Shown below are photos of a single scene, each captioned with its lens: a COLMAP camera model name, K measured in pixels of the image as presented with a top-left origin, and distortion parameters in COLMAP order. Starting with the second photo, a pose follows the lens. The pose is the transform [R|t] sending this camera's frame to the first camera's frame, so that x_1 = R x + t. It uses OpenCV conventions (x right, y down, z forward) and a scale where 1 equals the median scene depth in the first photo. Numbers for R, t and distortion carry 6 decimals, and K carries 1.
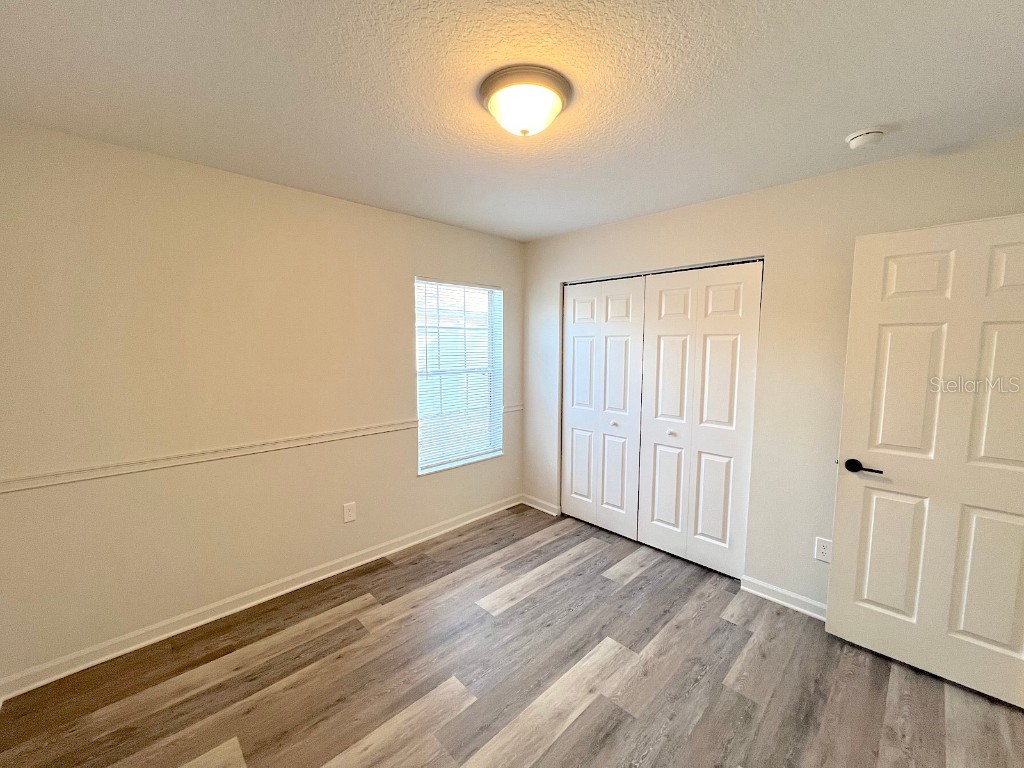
lens RADIAL K [[405.7, 0, 513.1], [0, 405.7, 379.2], [0, 0, 1]] dist [-0.004190, 0.001038]
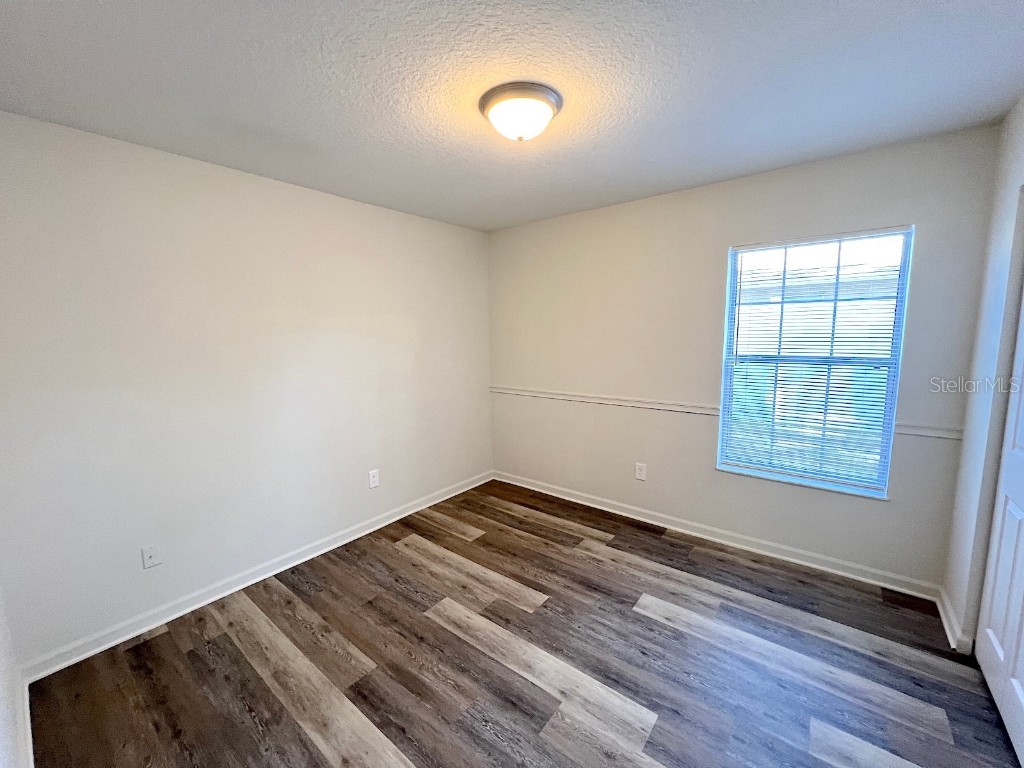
lens RADIAL K [[412.7, 0, 513.8], [0, 412.7, 379.3], [0, 0, 1]] dist [-0.001848, 0.000545]
pose [[0.142933, 0.114428, -0.983095, 0.770434], [-0.073248, 0.991793, 0.104790, -0.032008], [0.987018, 0.057031, 0.150142, 0.523798]]
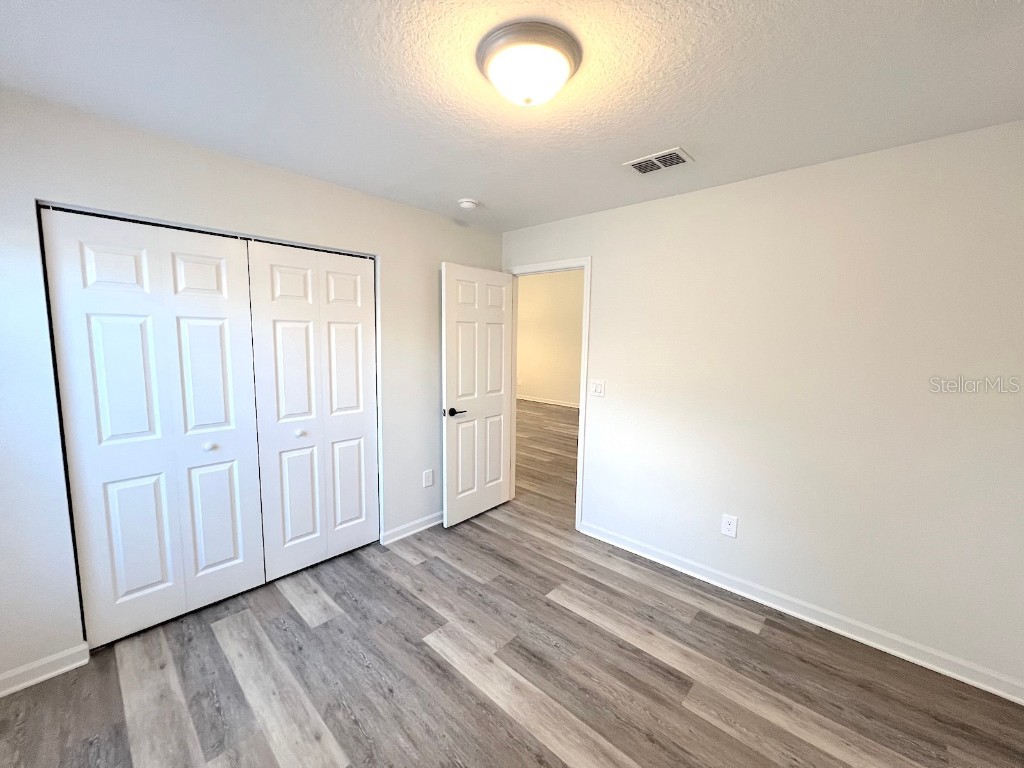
lens RADIAL K [[412.7, 0, 500.1], [0, 412.7, 379.4], [0, 0, 1]] dist [-0.001848, 0.000545]
pose [[-0.032840, -0.105058, 0.993924, -0.598806], [0.074482, 0.991438, 0.107256, -0.055051], [-0.996681, 0.077551, -0.024734, 0.704138]]
